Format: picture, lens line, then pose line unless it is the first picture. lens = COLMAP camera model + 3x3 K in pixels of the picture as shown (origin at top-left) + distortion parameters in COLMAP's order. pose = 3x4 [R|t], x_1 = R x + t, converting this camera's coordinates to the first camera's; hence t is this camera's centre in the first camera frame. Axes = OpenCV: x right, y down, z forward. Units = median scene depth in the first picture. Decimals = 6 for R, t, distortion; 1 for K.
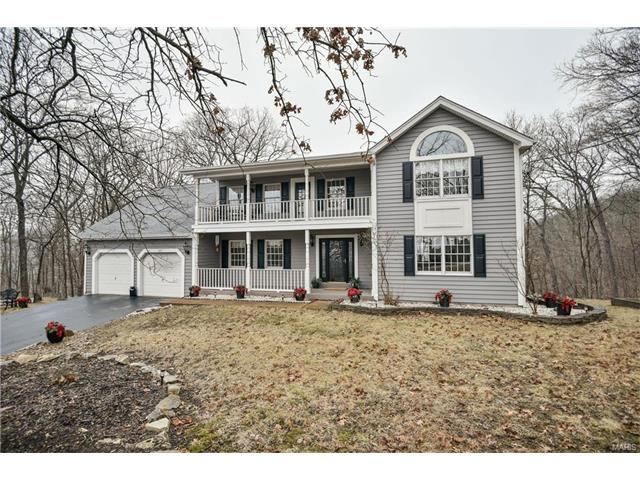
lens RADIAL K [[289.7, 0, 313.2], [0, 289.7, 237.4], [0, 0, 1]] dist [0.011778, 0.000850]
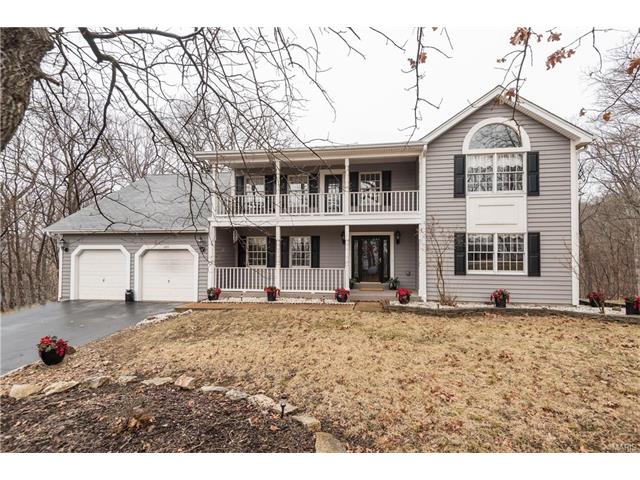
lens RADIAL K [[289.7, 0, 324.8], [0, 289.7, 243.6], [0, 0, 1]] dist [0.011778, 0.000850]
pose [[0.989810, 0.013184, 0.141780, -0.243354], [-0.014446, 0.999865, 0.007880, 0.028544], [-0.141657, -0.009847, 0.989867, 0.122373]]
